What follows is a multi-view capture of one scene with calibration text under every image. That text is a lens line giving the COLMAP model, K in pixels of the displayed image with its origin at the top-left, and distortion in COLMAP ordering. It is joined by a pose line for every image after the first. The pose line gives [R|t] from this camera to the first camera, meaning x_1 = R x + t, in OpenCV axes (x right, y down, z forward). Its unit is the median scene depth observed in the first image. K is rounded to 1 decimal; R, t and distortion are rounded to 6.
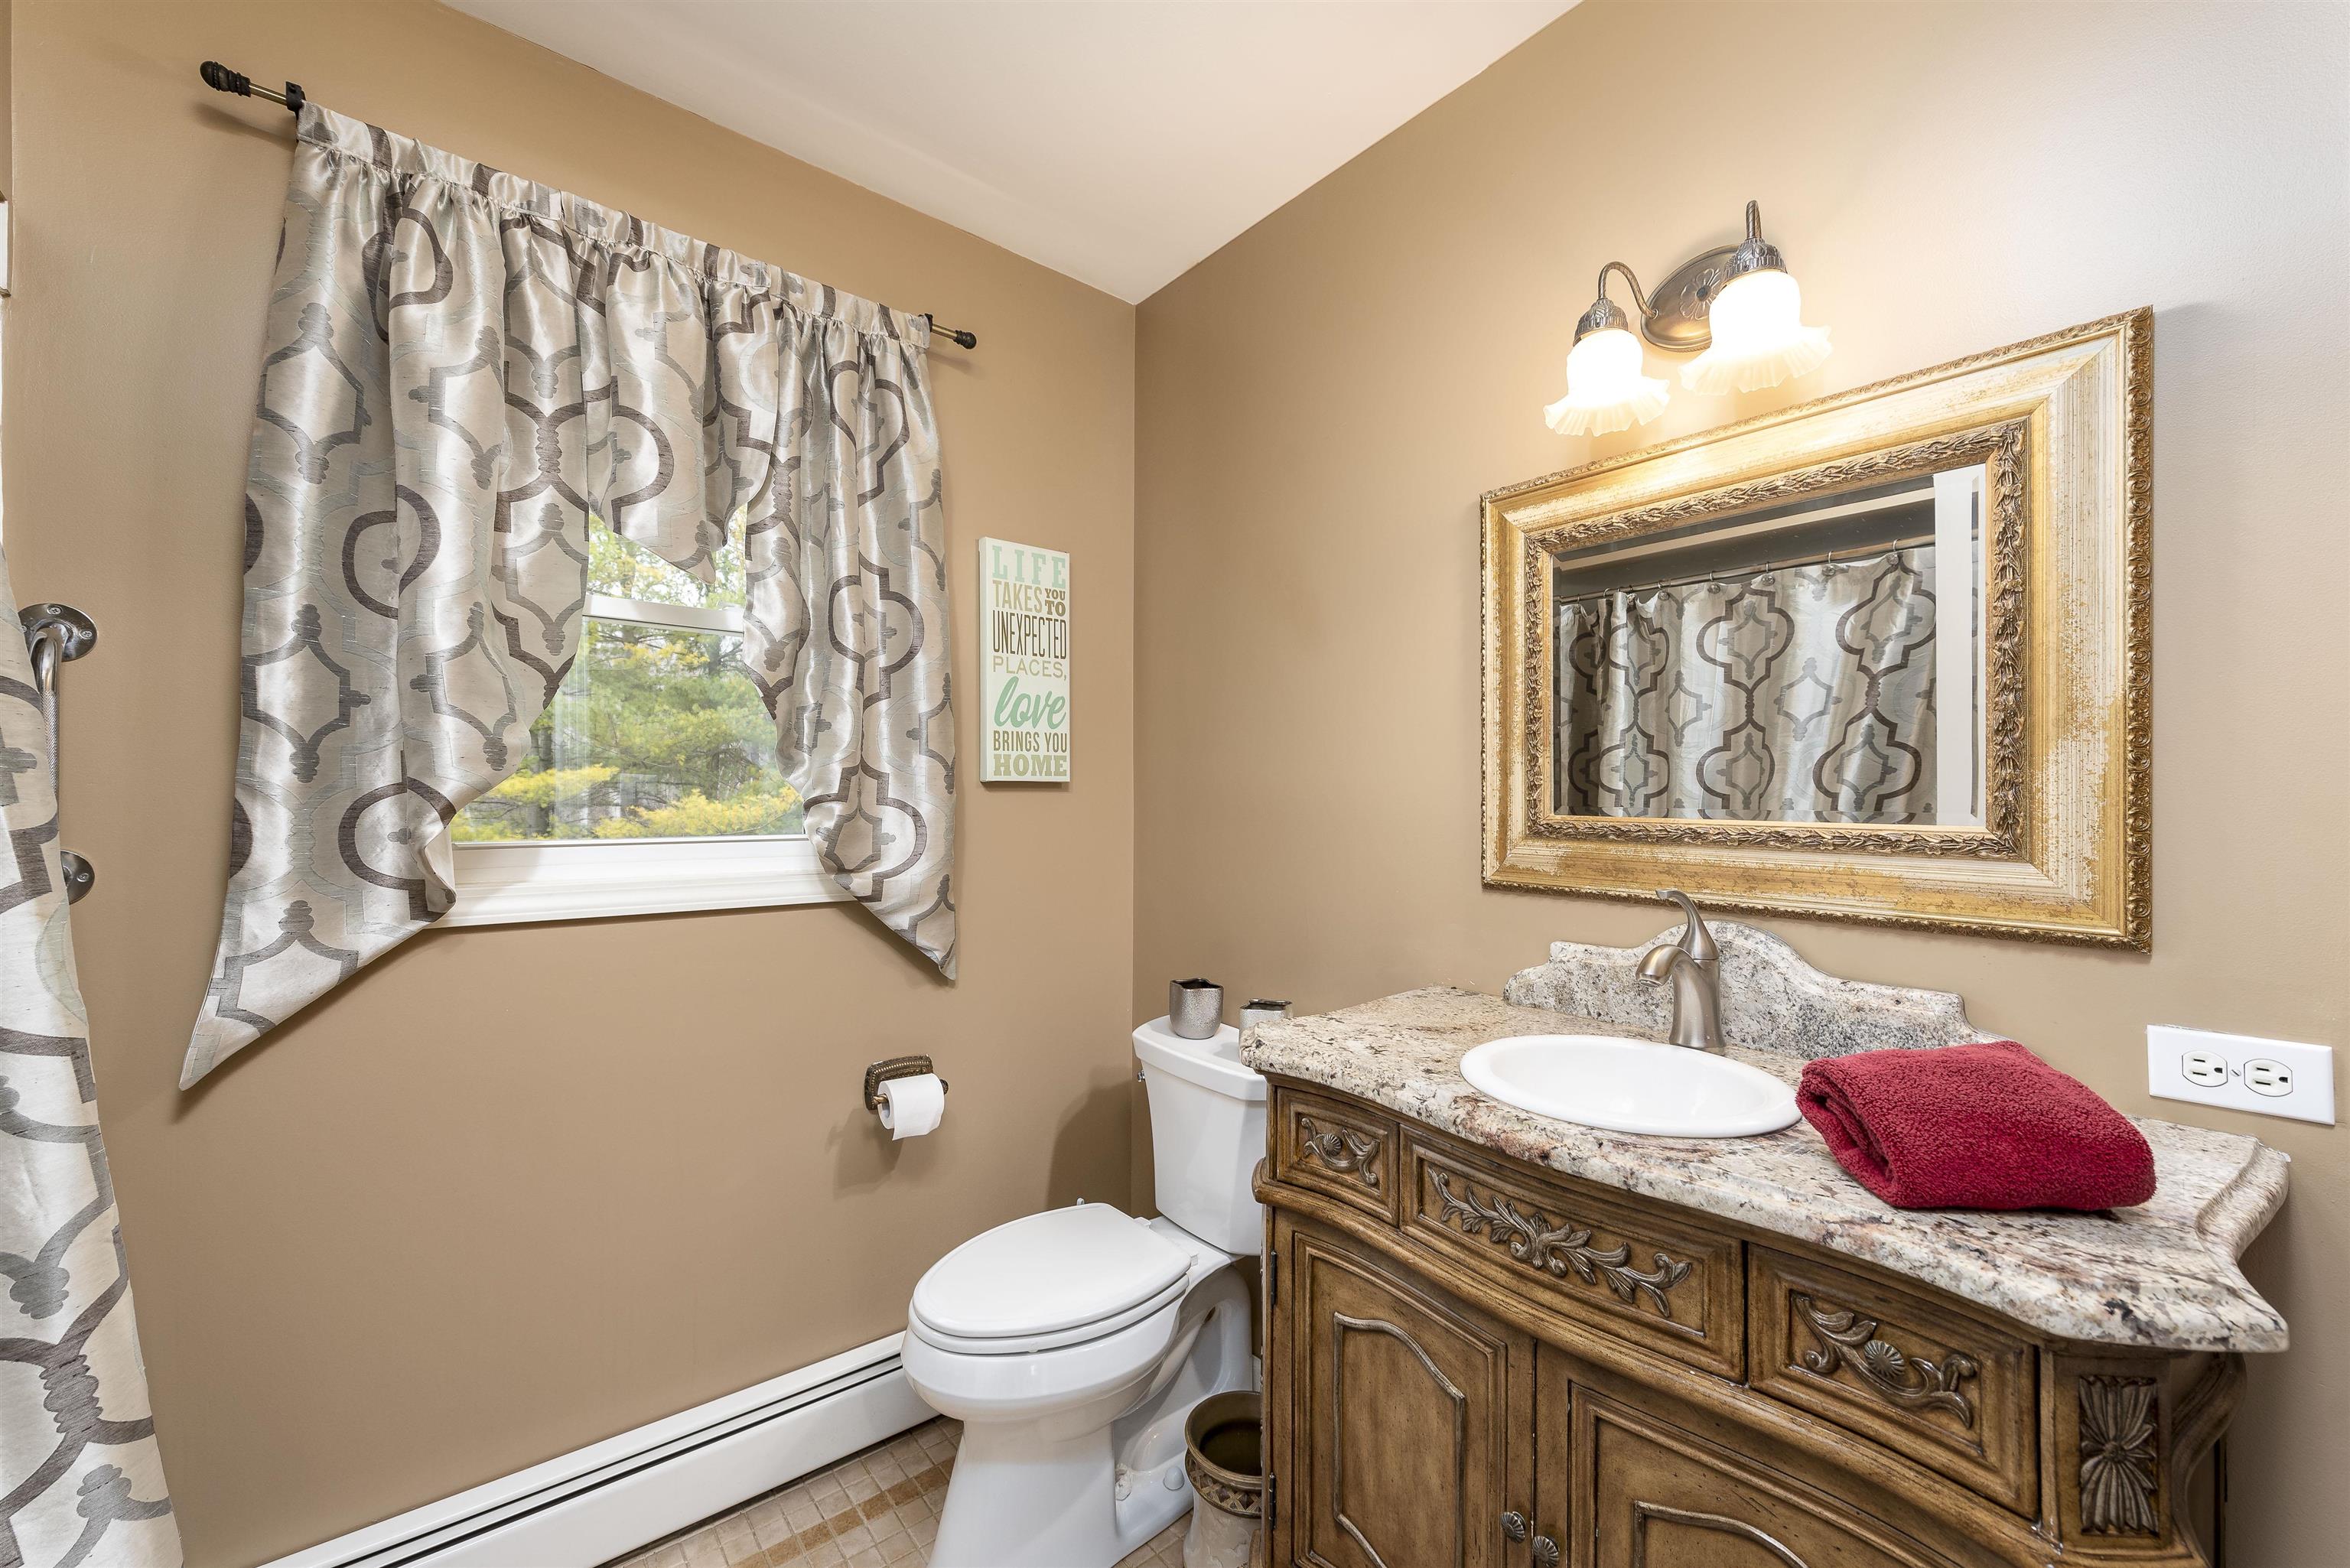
lens RADIAL K [[927.8, 0, 1177.5], [0, 927.8, 794.0], [0, 0, 1]] dist [-0.005866, -0.001724]
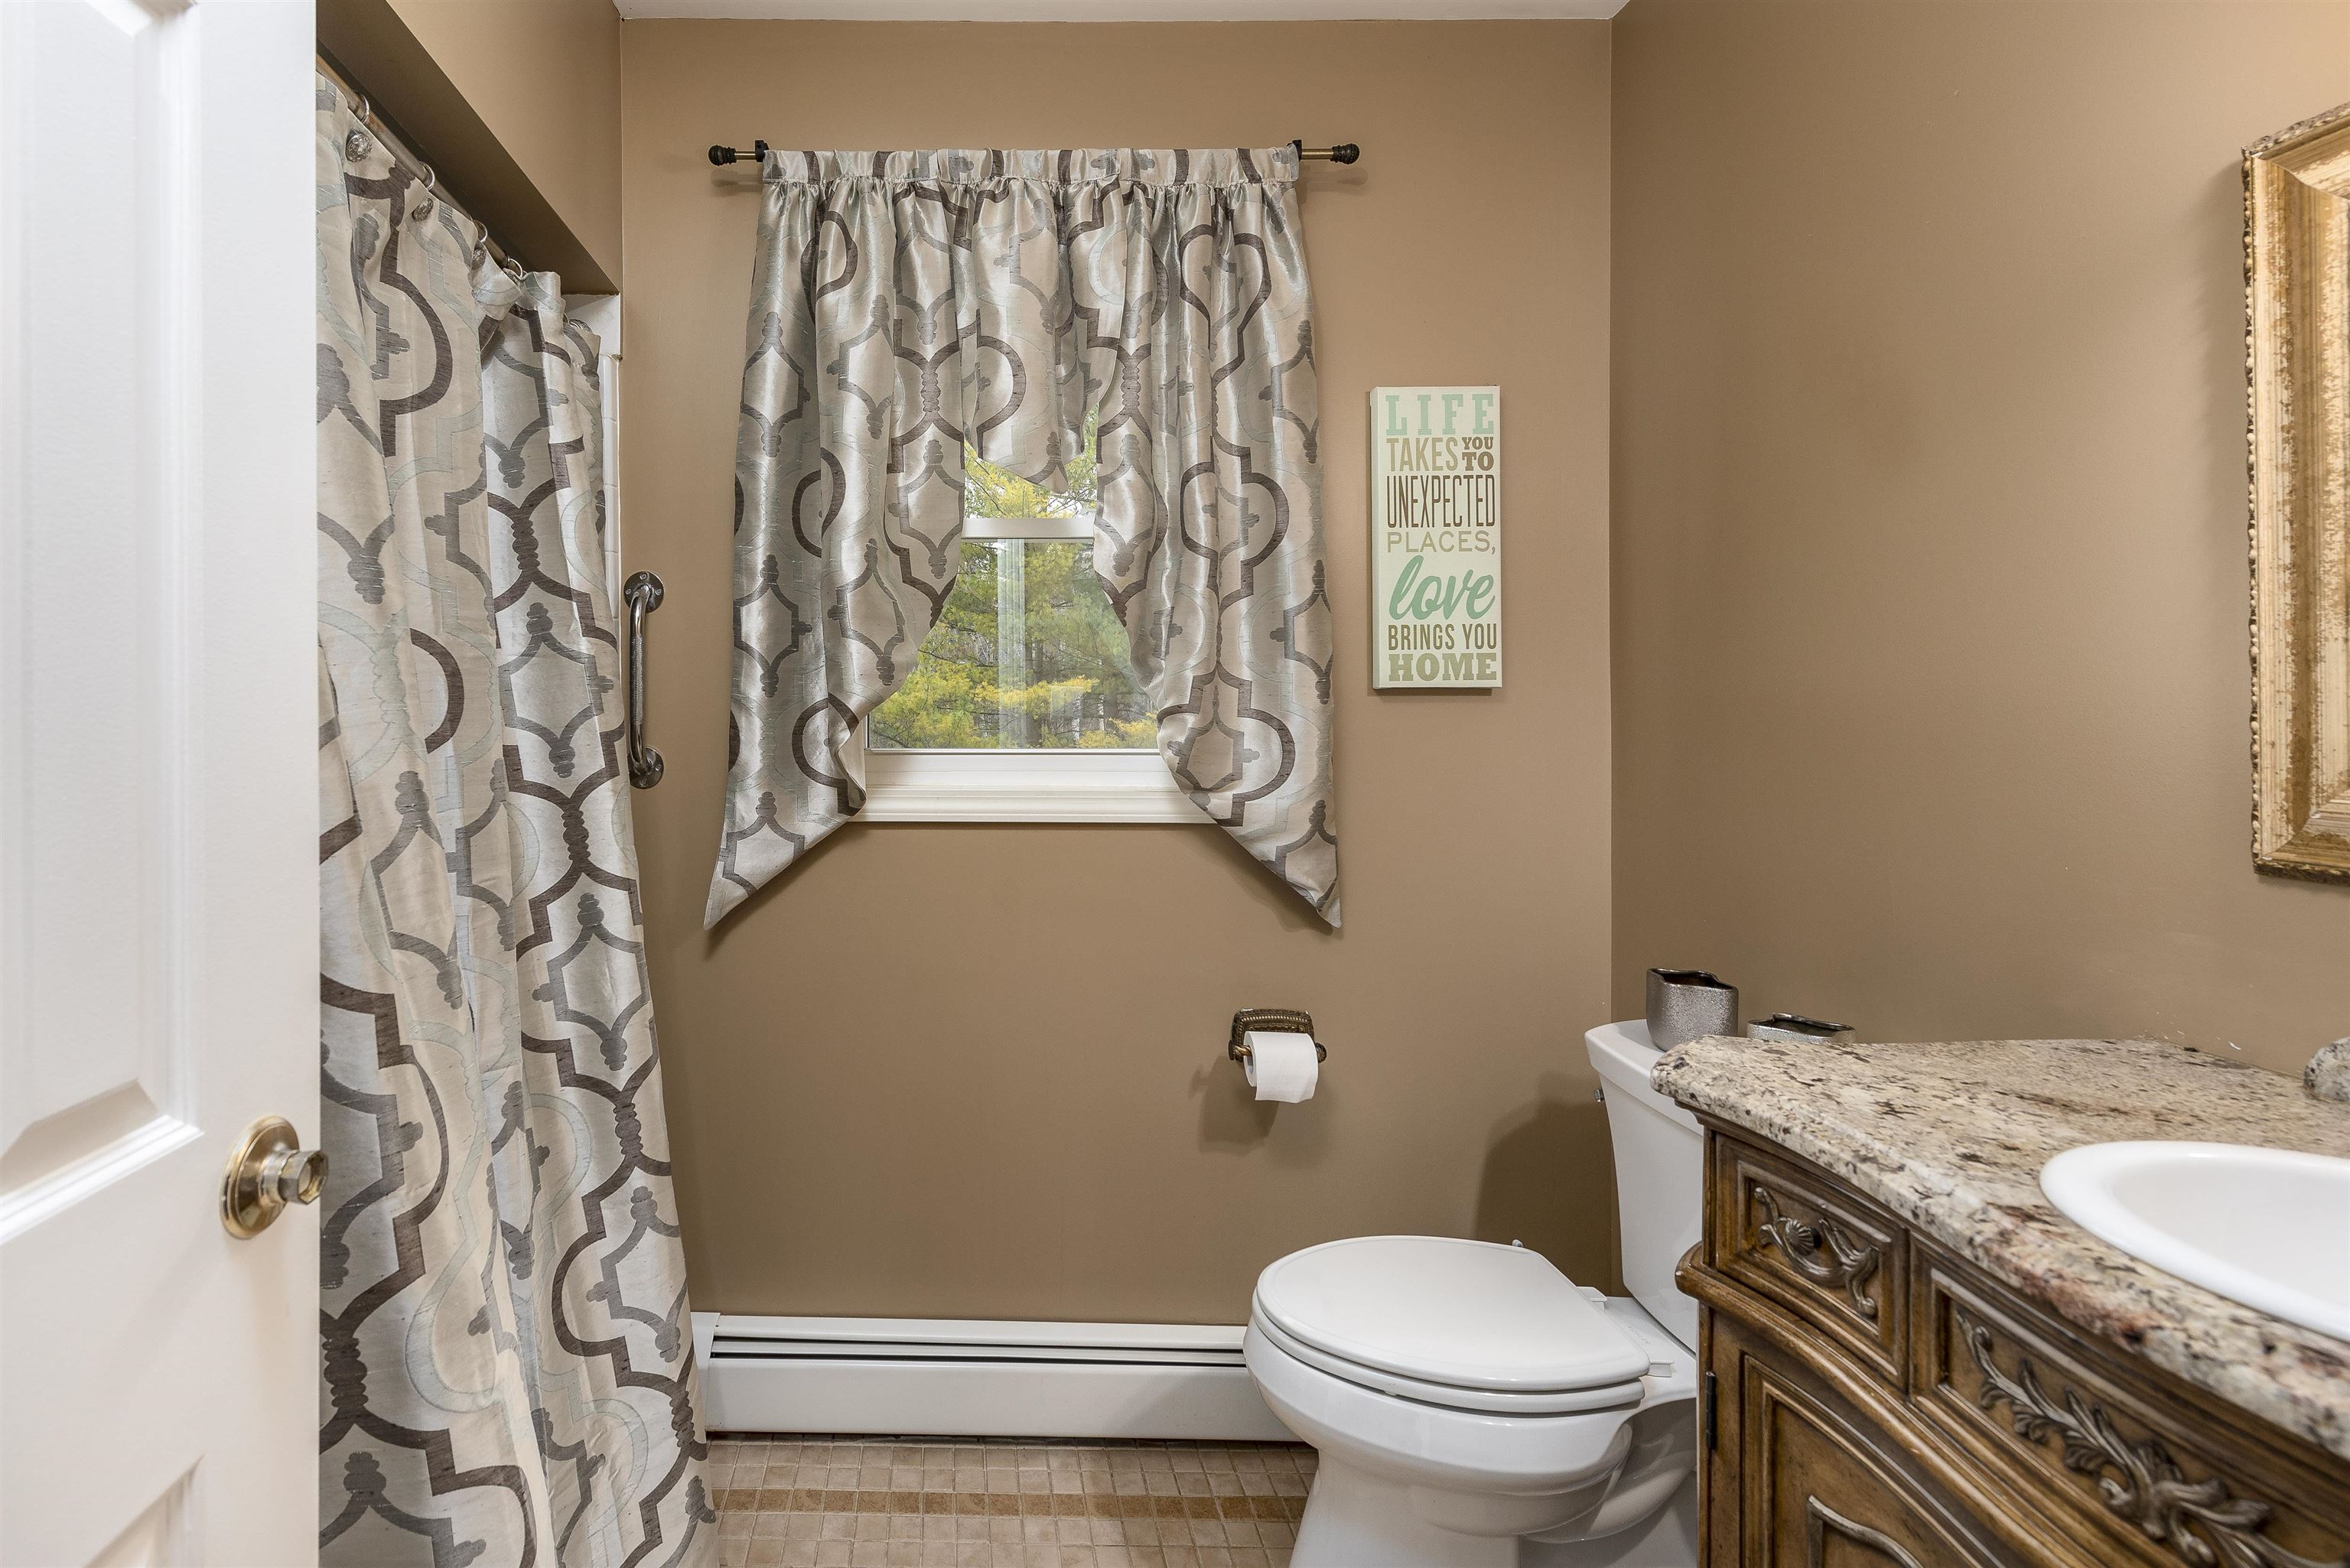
lens RADIAL K [[1315.8, 0, 1140.1], [0, 1315.8, 706.5], [0, 0, 1]] dist [-0.012643, -0.005130]
pose [[0.747707, -0.003609, -0.664020, 0.448642], [0.004415, 0.999990, -0.000465, 0.002119], [0.664015, -0.002584, 0.747715, 0.001194]]
